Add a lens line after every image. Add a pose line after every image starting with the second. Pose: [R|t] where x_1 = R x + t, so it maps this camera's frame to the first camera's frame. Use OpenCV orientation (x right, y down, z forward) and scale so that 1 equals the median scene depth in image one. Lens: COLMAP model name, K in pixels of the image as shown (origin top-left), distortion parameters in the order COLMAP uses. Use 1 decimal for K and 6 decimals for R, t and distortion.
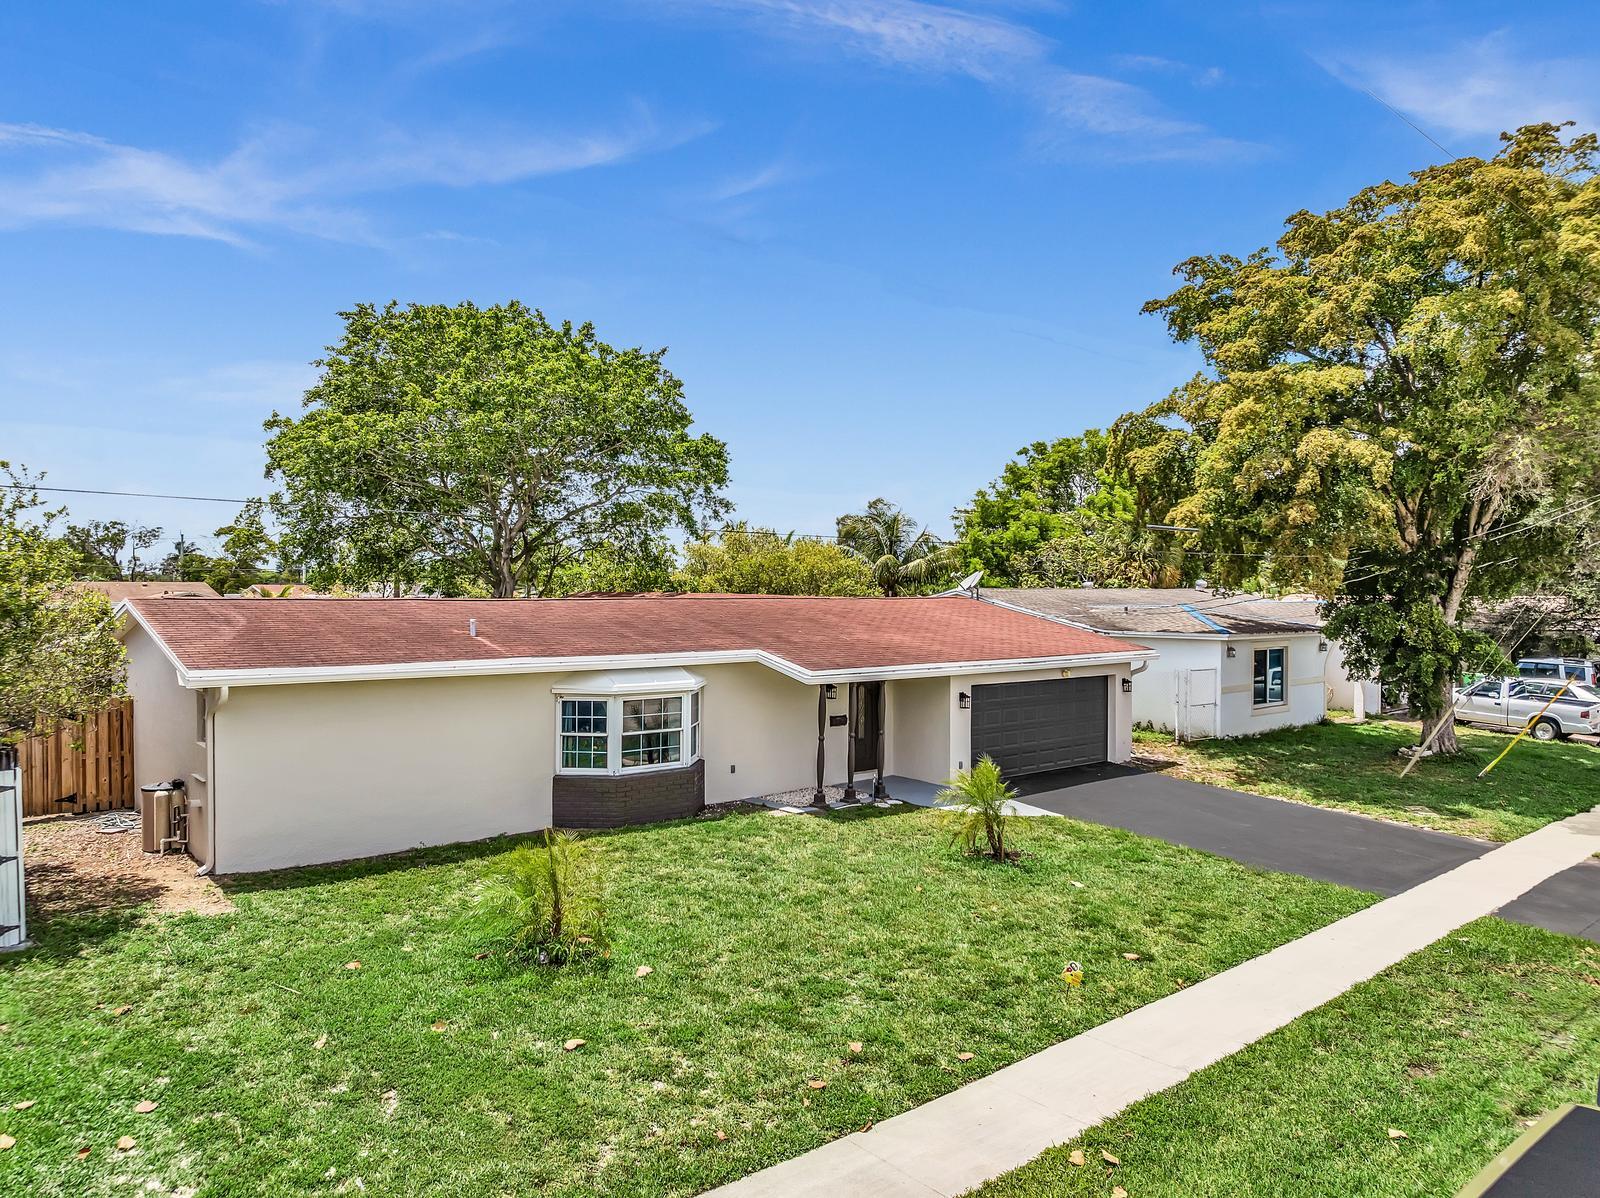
lens RADIAL K [[1126.1, 0, 796.3], [0, 1126.1, 595.8], [0, 0, 1]] dist [-0.030482, -0.006912]
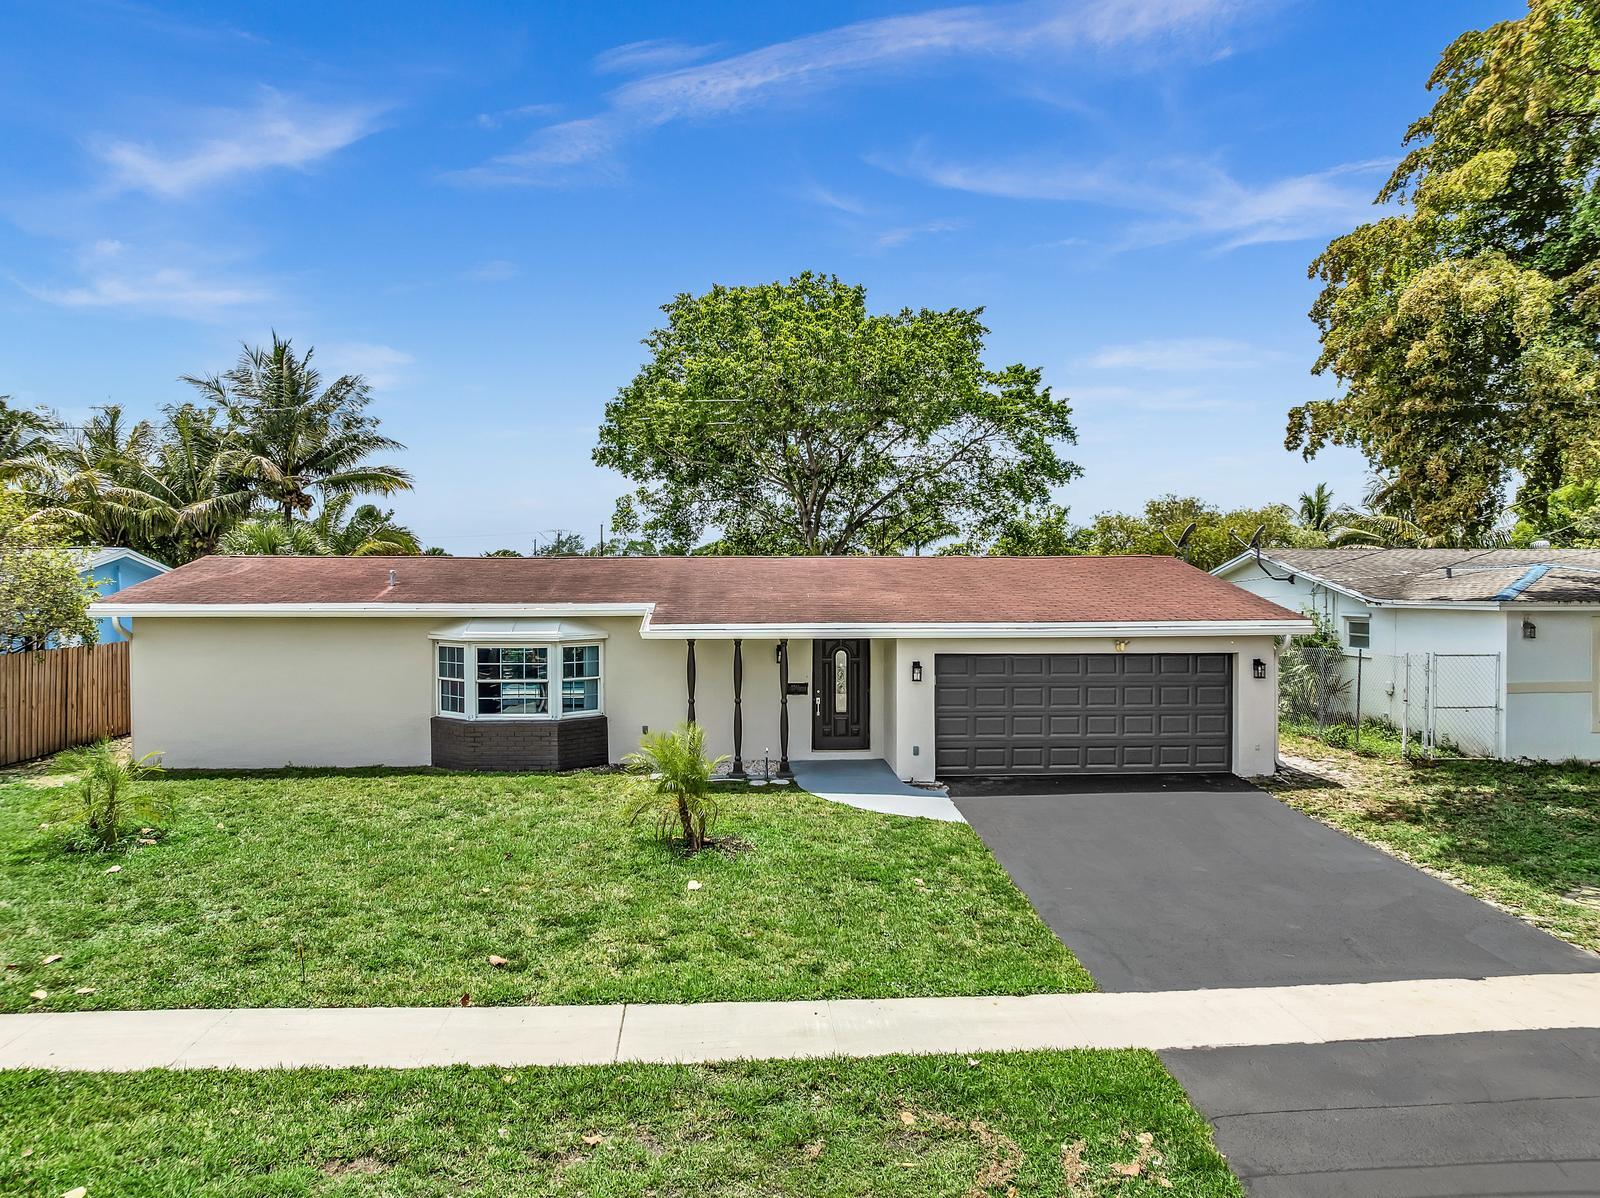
lens RADIAL K [[1126.1, 0, 789.2], [0, 1126.1, 601.3], [0, 0, 1]] dist [-0.030482, -0.006912]
pose [[0.794242, 0.001650, -0.607599, 0.827071], [0.002633, 0.999978, 0.006157, 0.053526], [0.607596, -0.006490, 0.794220, 0.429653]]
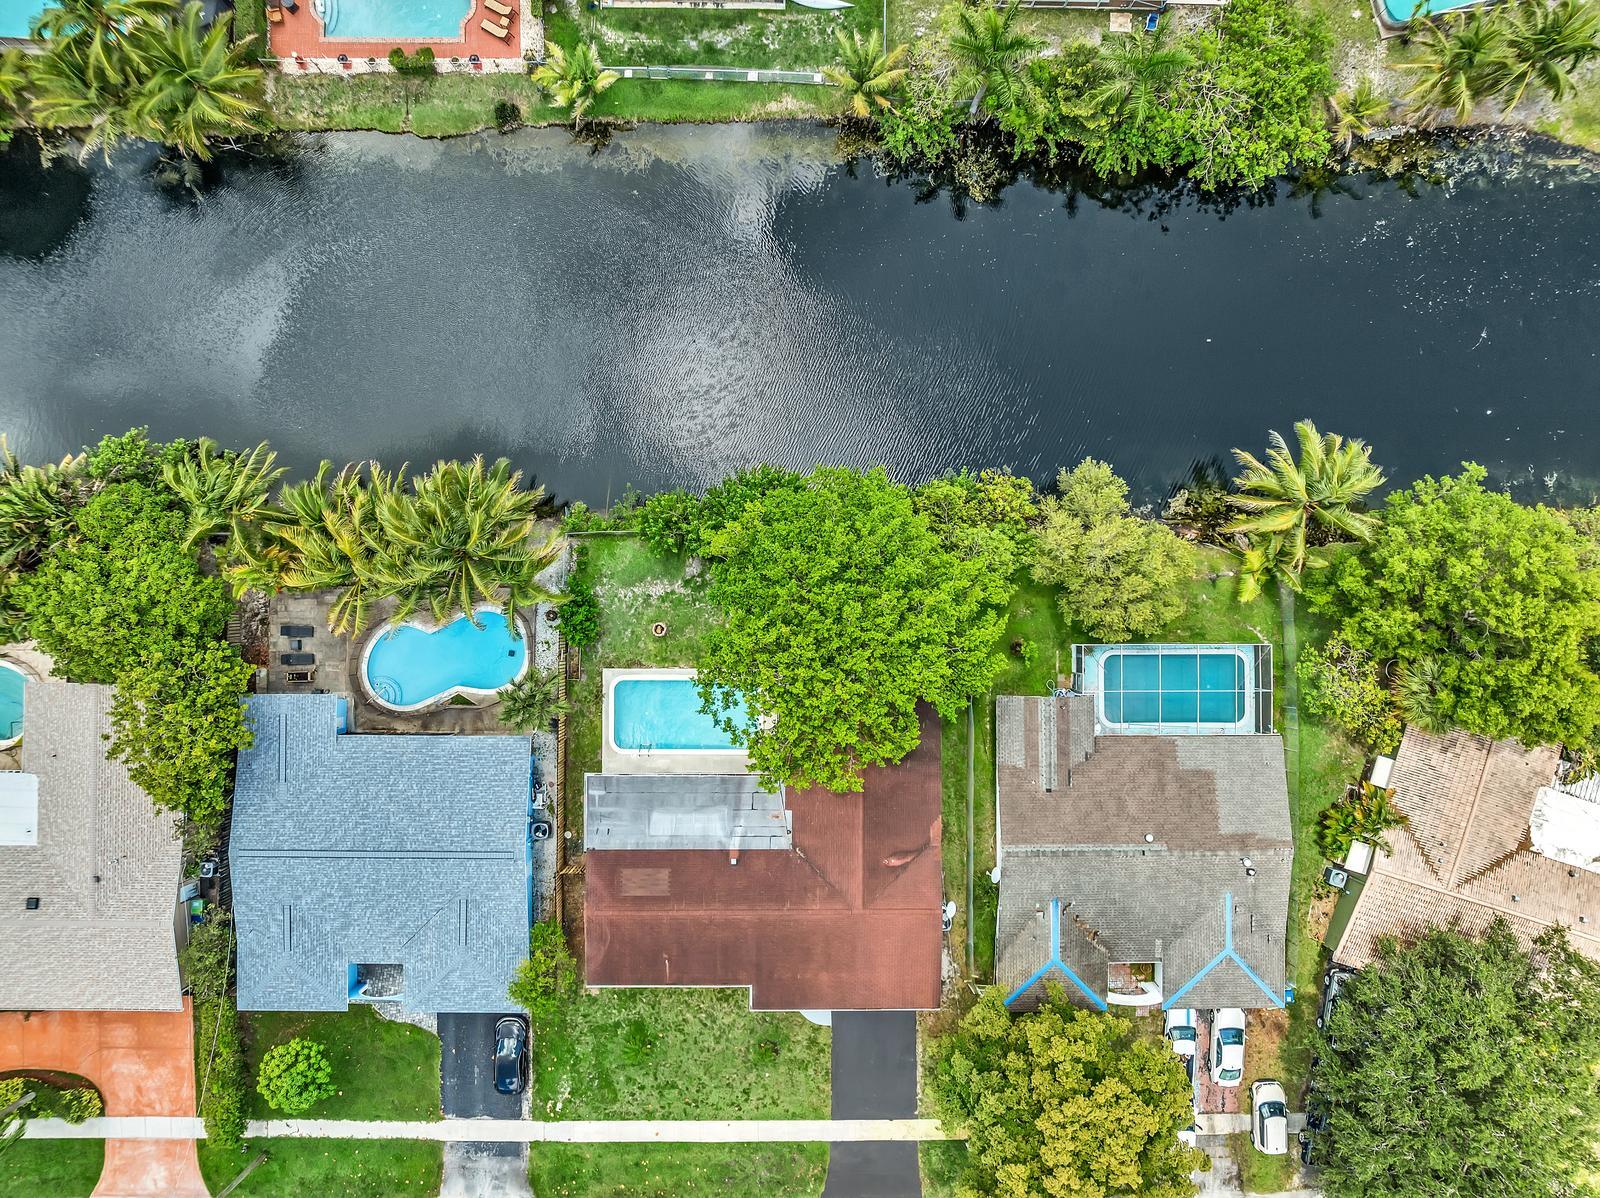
lens RADIAL K [[1145.3, 0, 798.4], [0, 1145.3, 595.4], [0, 0, 1]] dist [-0.009176, -0.019427]
pose [[0.756110, 0.654400, -0.007590, -0.824031], [-0.009667, 0.022765, 0.999694, -4.189741], [0.654373, -0.755806, 0.023539, 2.425016]]
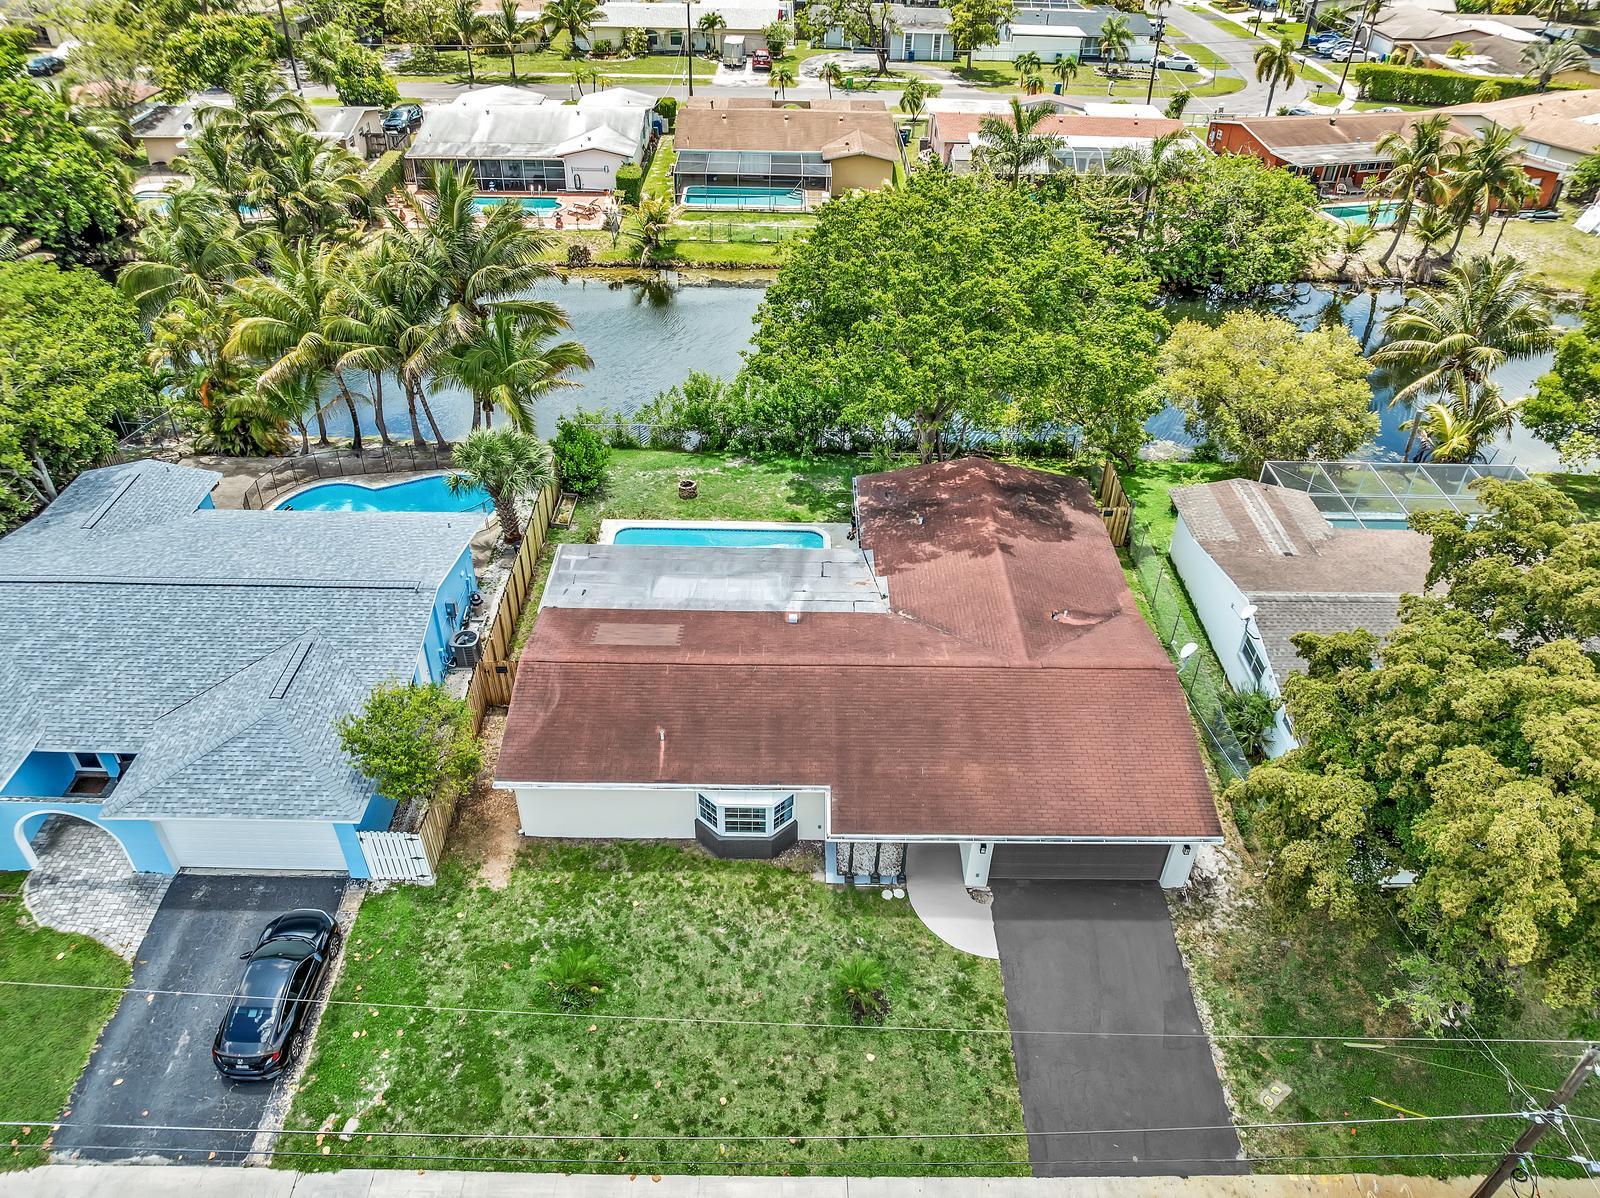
lens RADIAL K [[1126.1, 0, 793.7], [0, 1126.1, 593.0], [0, 0, 1]] dist [-0.030482, -0.006912]
pose [[0.759301, 0.396950, -0.515648, 0.818595], [-0.023469, 0.808592, 0.587902, -1.422019], [0.650316, -0.434293, 0.623281, 0.161316]]
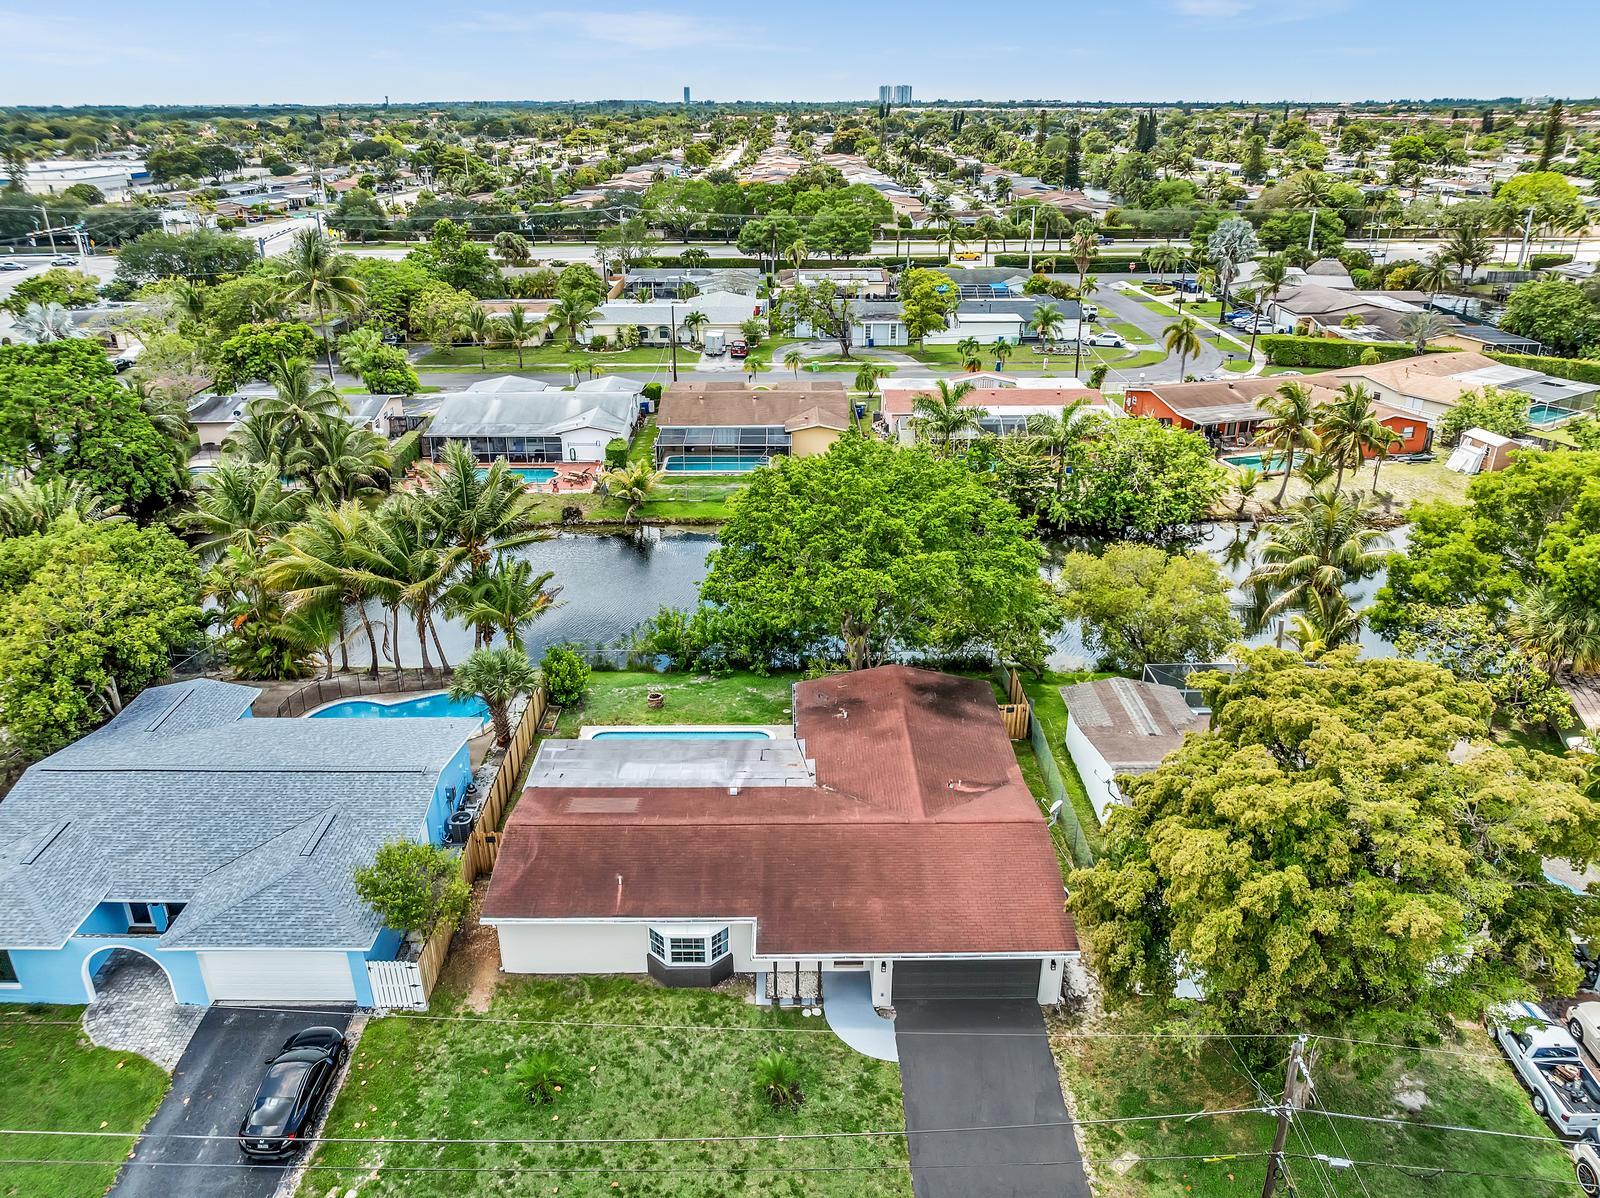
lens RADIAL K [[1145.3, 0, 787.1], [0, 1145.3, 606.6], [0, 0, 1]] dist [-0.009176, -0.019427]
pose [[0.761125, 0.259294, -0.594522, 1.332785], [-0.000576, 0.916885, 0.399152, -1.578912], [0.648605, -0.303462, 0.698013, -0.188665]]
